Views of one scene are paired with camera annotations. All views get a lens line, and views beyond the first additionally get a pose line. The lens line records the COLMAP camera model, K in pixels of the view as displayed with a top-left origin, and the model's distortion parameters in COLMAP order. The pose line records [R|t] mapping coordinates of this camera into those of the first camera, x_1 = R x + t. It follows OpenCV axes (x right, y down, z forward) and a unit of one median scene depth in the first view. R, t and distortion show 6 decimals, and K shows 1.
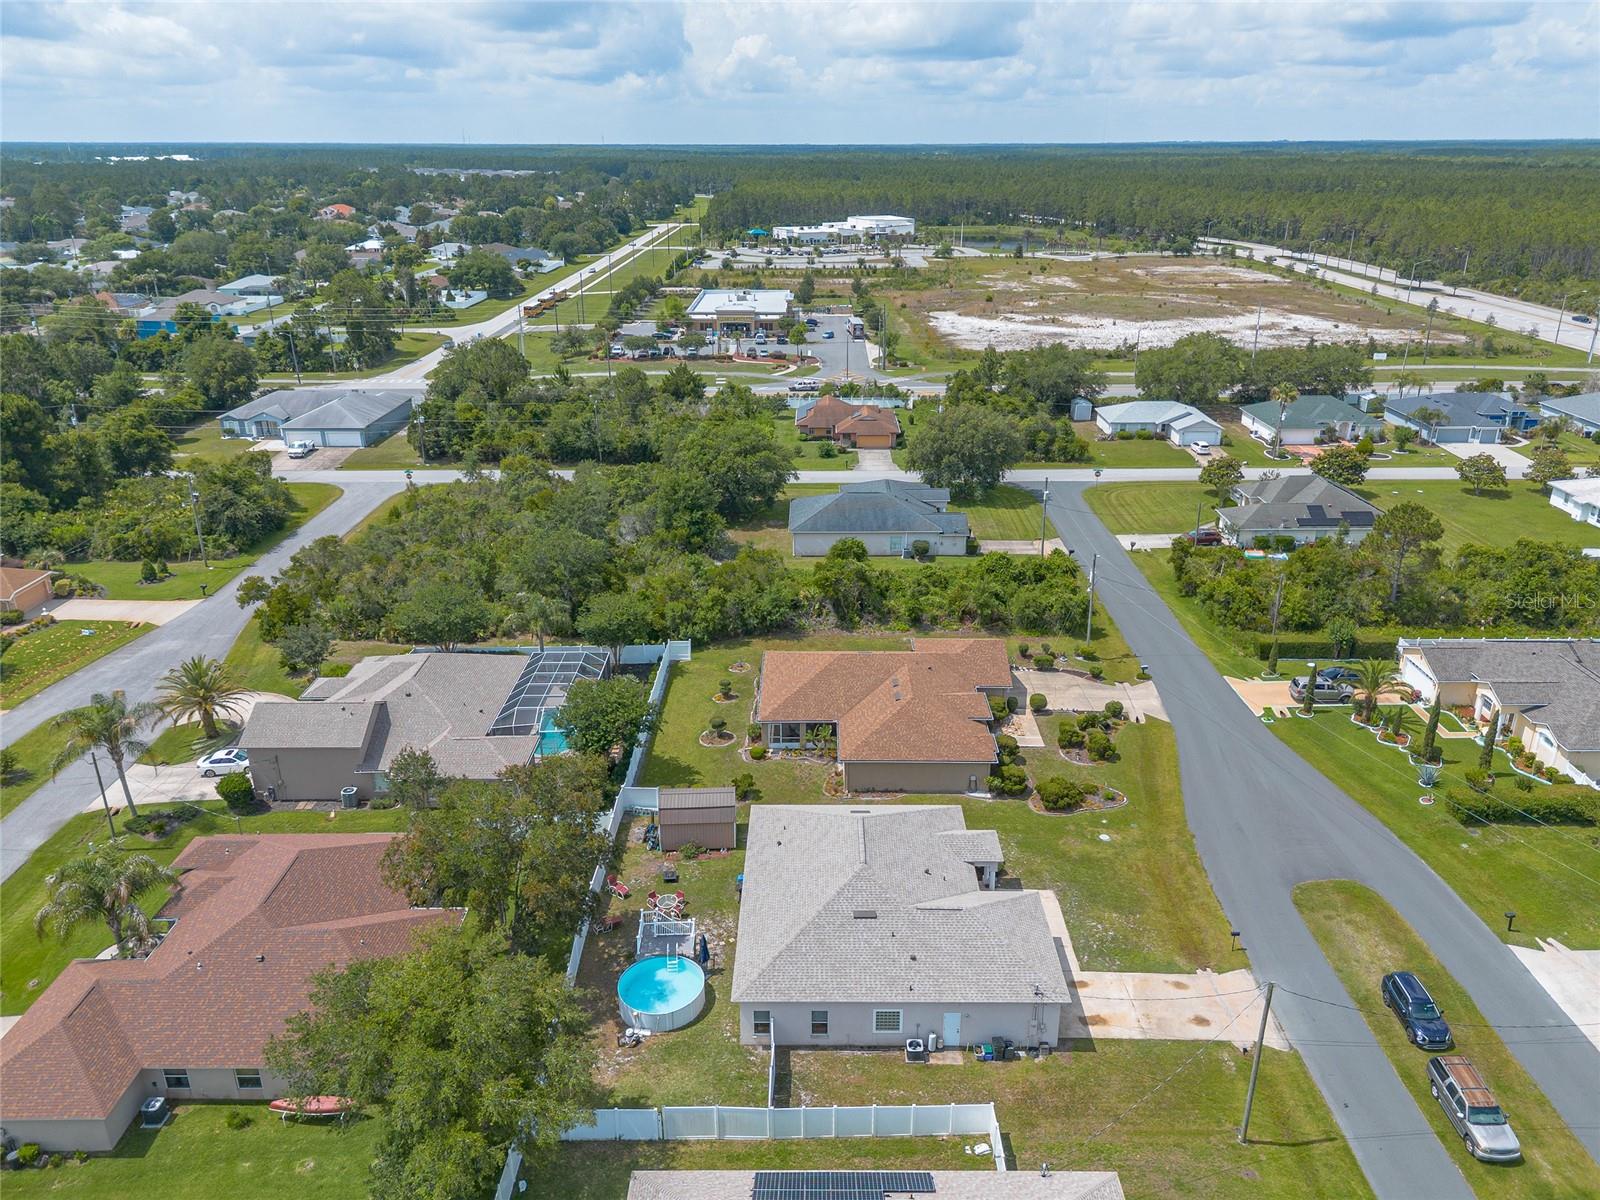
lens RADIAL K [[1134.5, 0, 810.0], [0, 1134.5, 620.7], [0, 0, 1]] dist [0.059193, -0.049752]
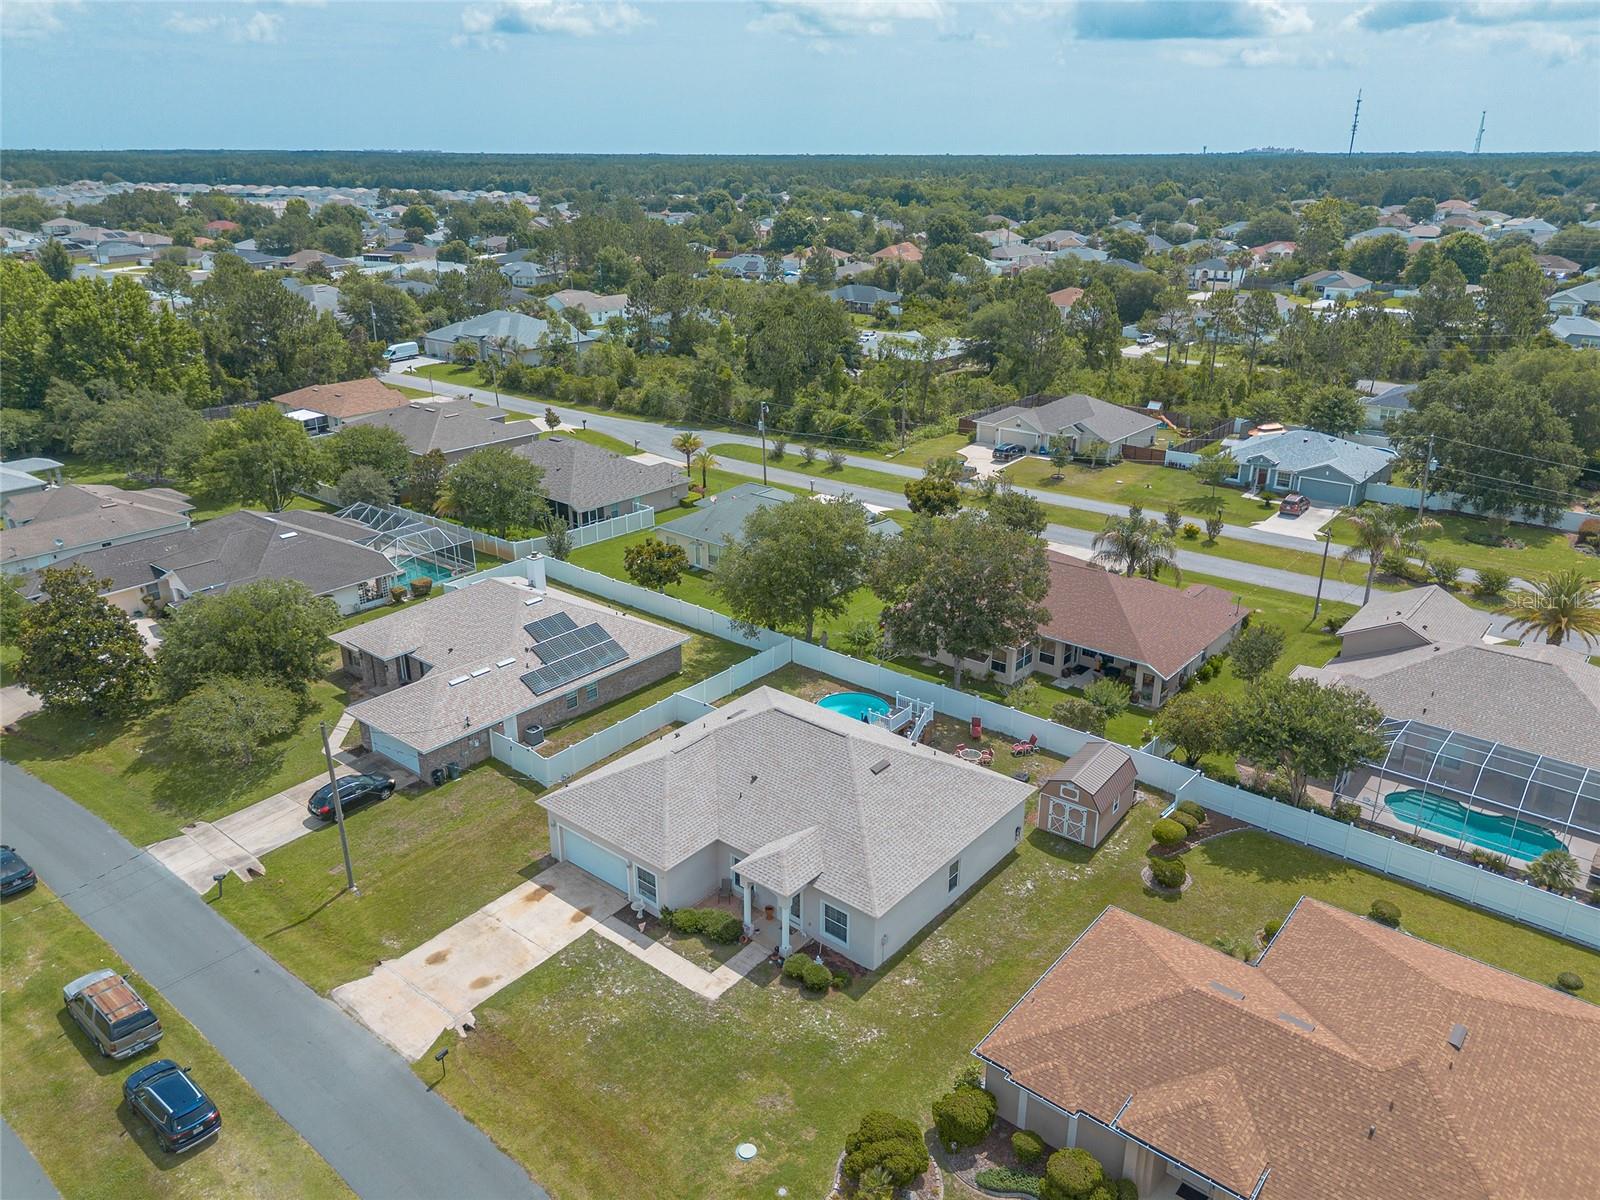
lens RADIAL K [[1134.5, 0, 801.2], [0, 1134.5, 587.7], [0, 0, 1]] dist [0.059193, -0.049752]
pose [[-0.628748, 0.278841, -0.725896, 0.336330], [-0.298011, 0.775817, 0.556145, -0.190477], [0.718238, 0.566000, -0.404696, 0.658139]]
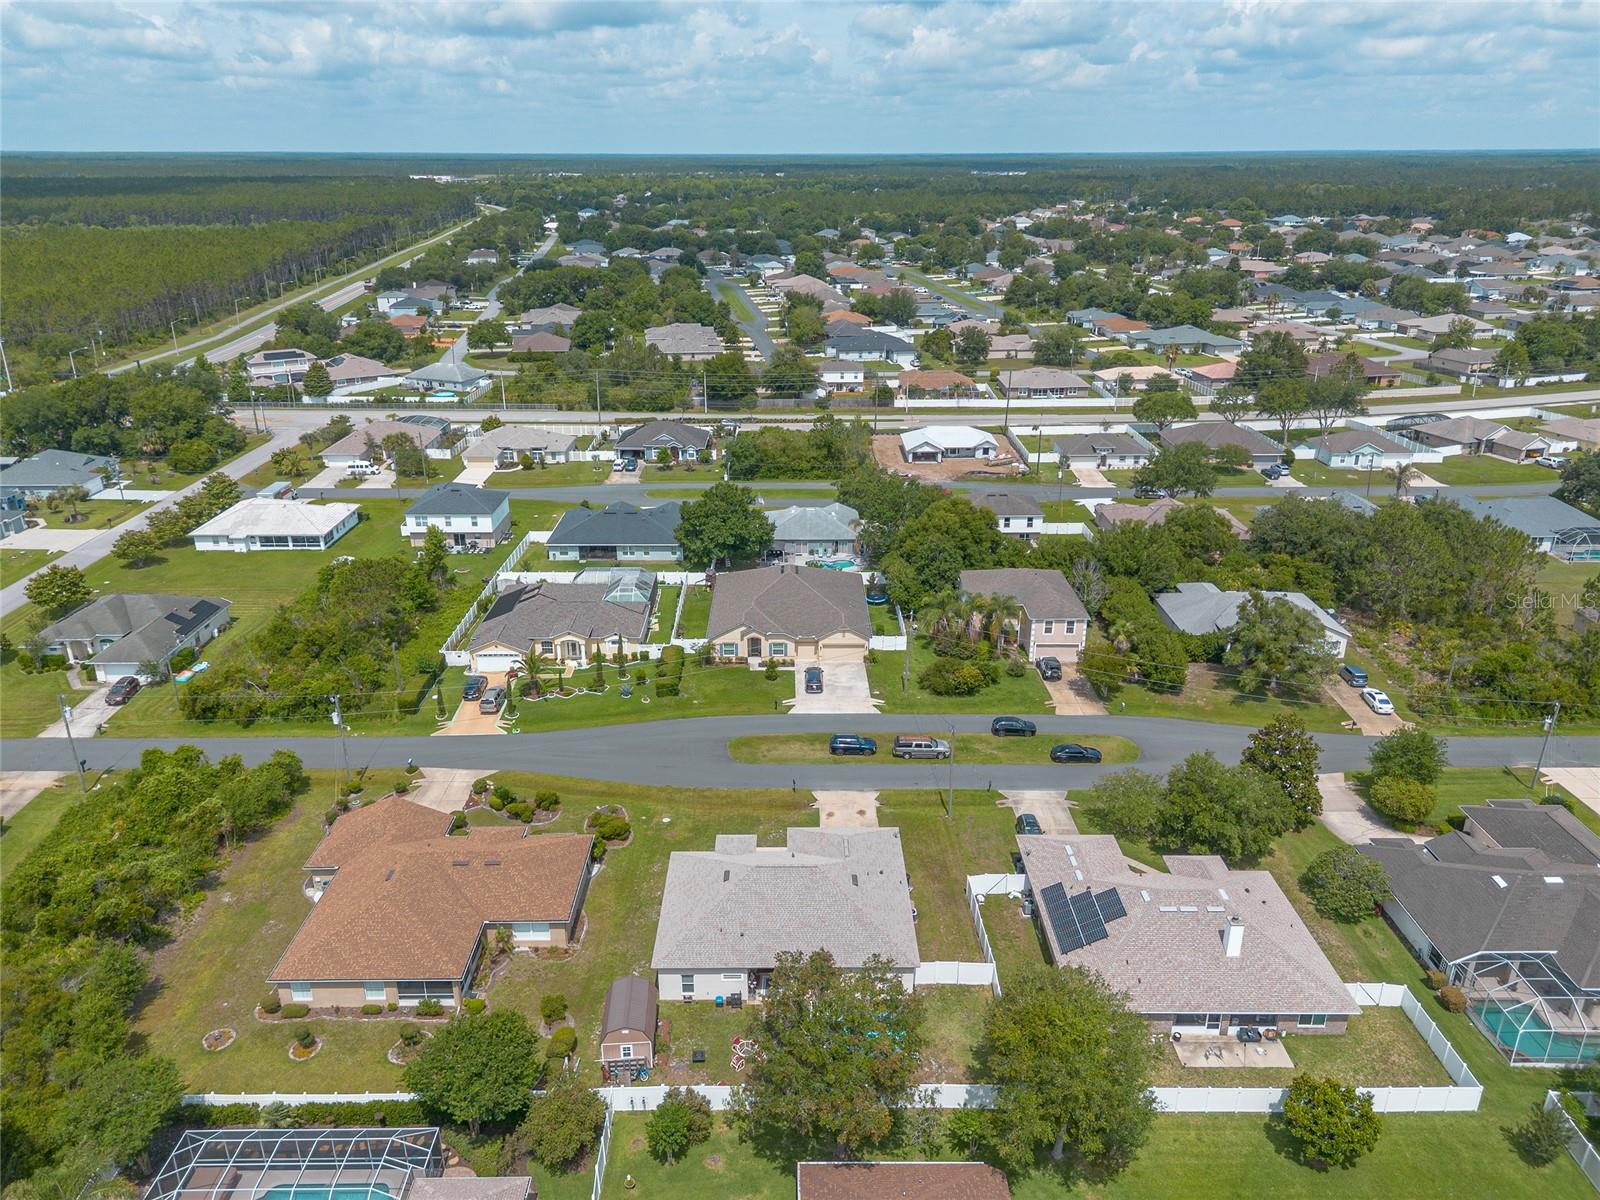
lens RADIAL K [[1134.5, 0, 798.2], [0, 1134.5, 628.4], [0, 0, 1]] dist [0.059193, -0.049752]
pose [[-0.012114, -0.382631, 0.923822, -0.529053], [0.384348, 0.851132, 0.357563, -0.248460], [-0.923109, 0.359401, 0.136753, 0.363852]]
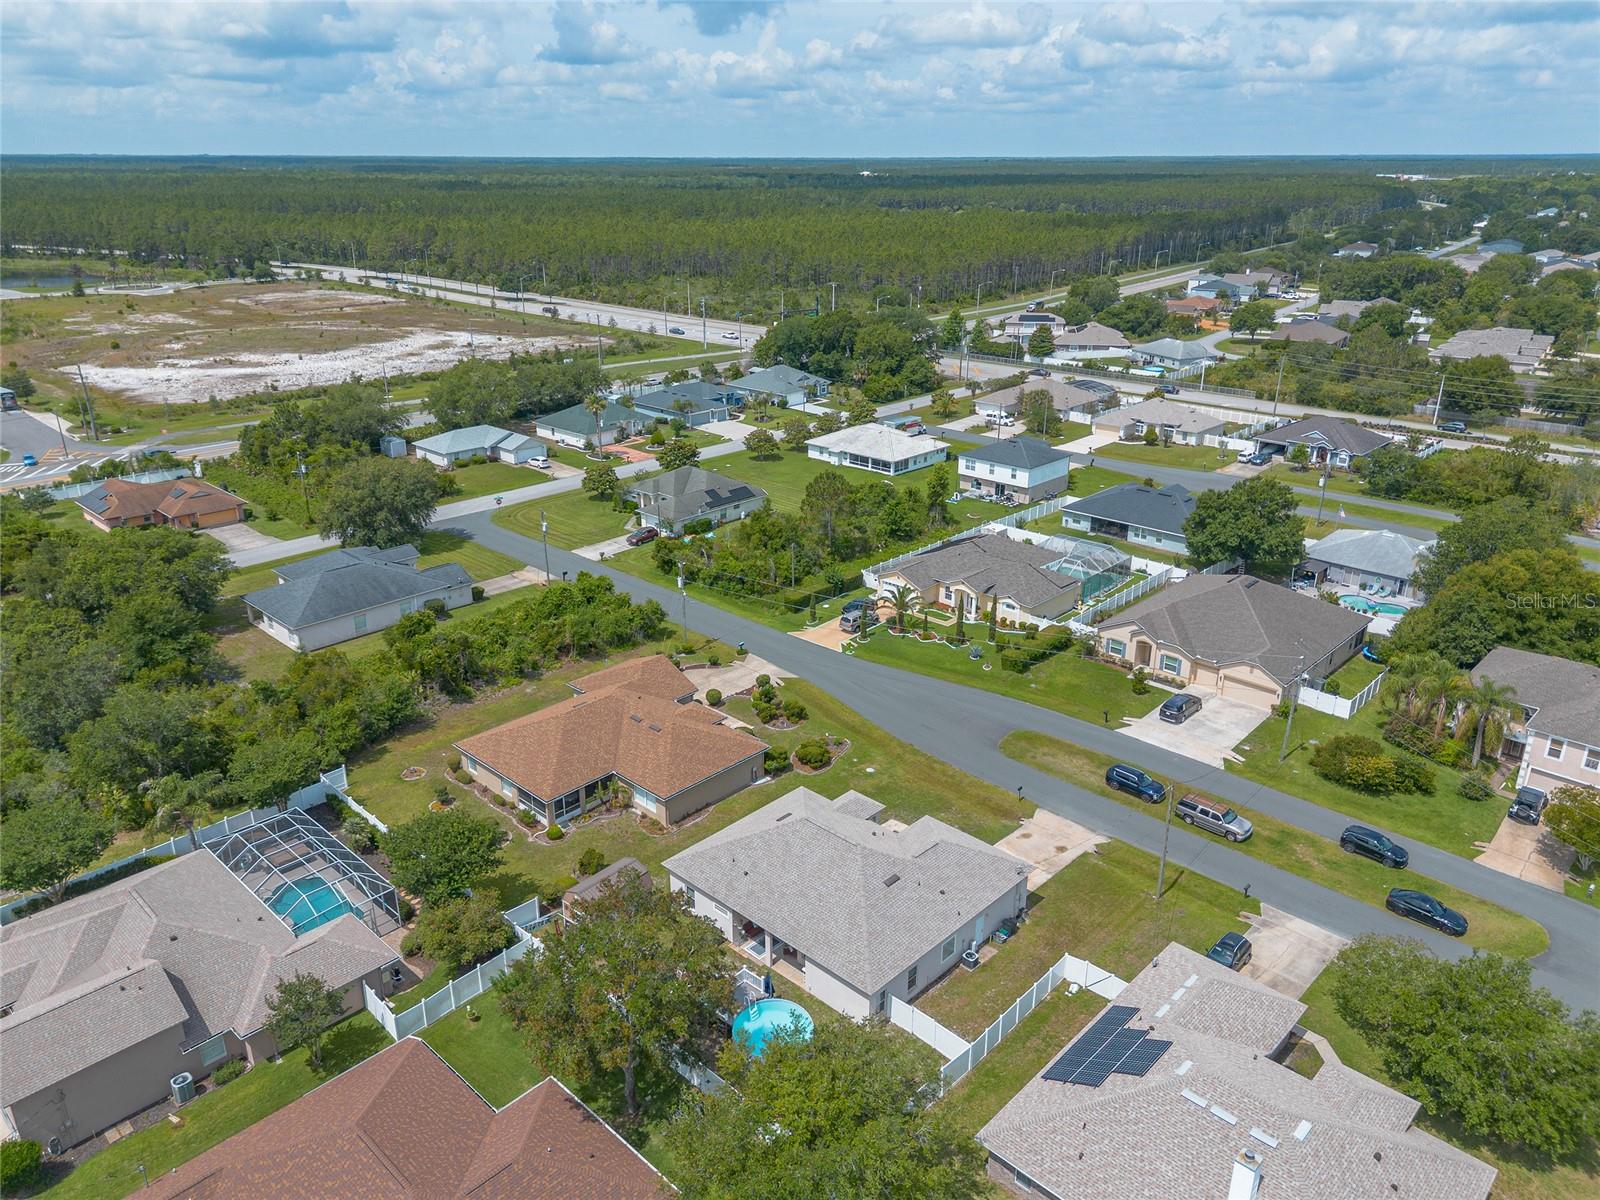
lens RADIAL K [[1134.5, 0, 782.6], [0, 1134.5, 597.0], [0, 0, 1]] dist [0.059193, -0.049752]
pose [[0.694086, -0.257472, 0.672274, -0.355447], [0.276426, 0.957586, 0.081347, -0.070631], [-0.664705, 0.129373, 0.735820, 0.081684]]
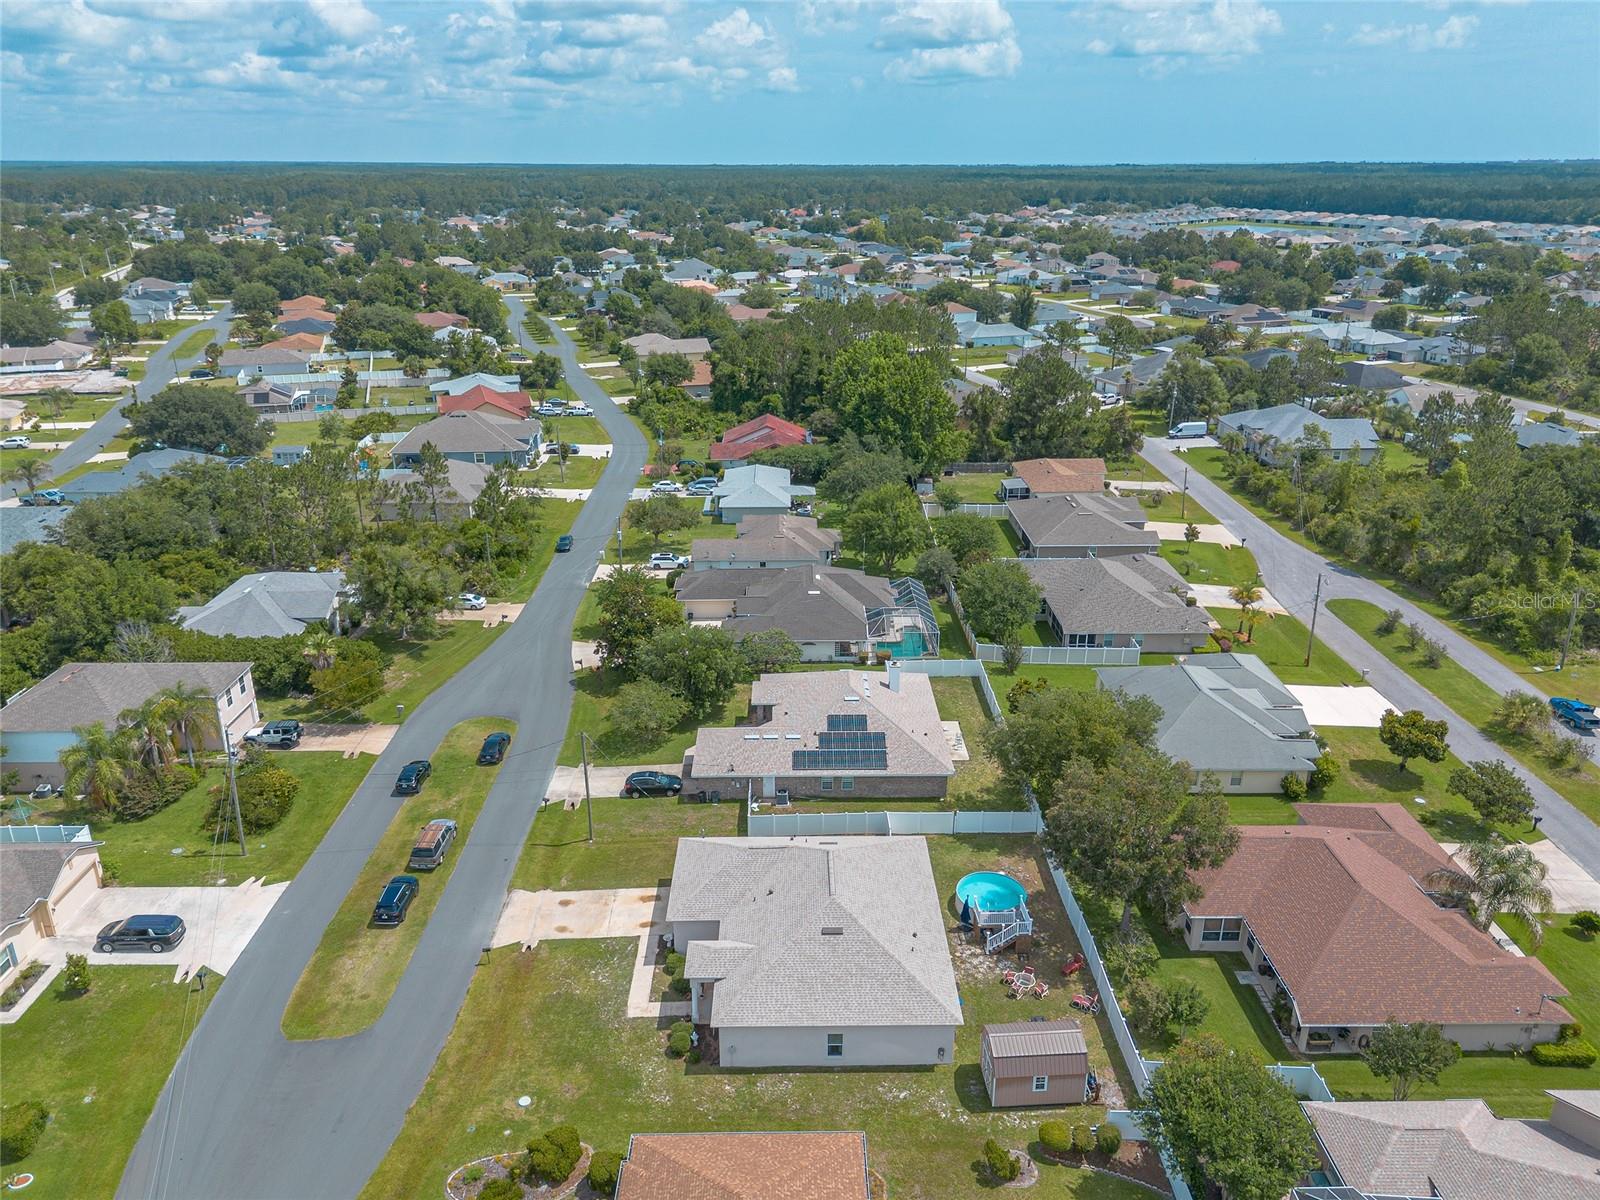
lens RADIAL K [[1134.5, 0, 810.3], [0, 1134.5, 600.8], [0, 0, 1]] dist [0.059193, -0.049752]
pose [[-0.999575, 0.013705, -0.025729, 0.045675], [-0.007787, 0.725005, 0.688699, -0.372470], [0.028093, 0.688607, -0.724590, 0.815444]]
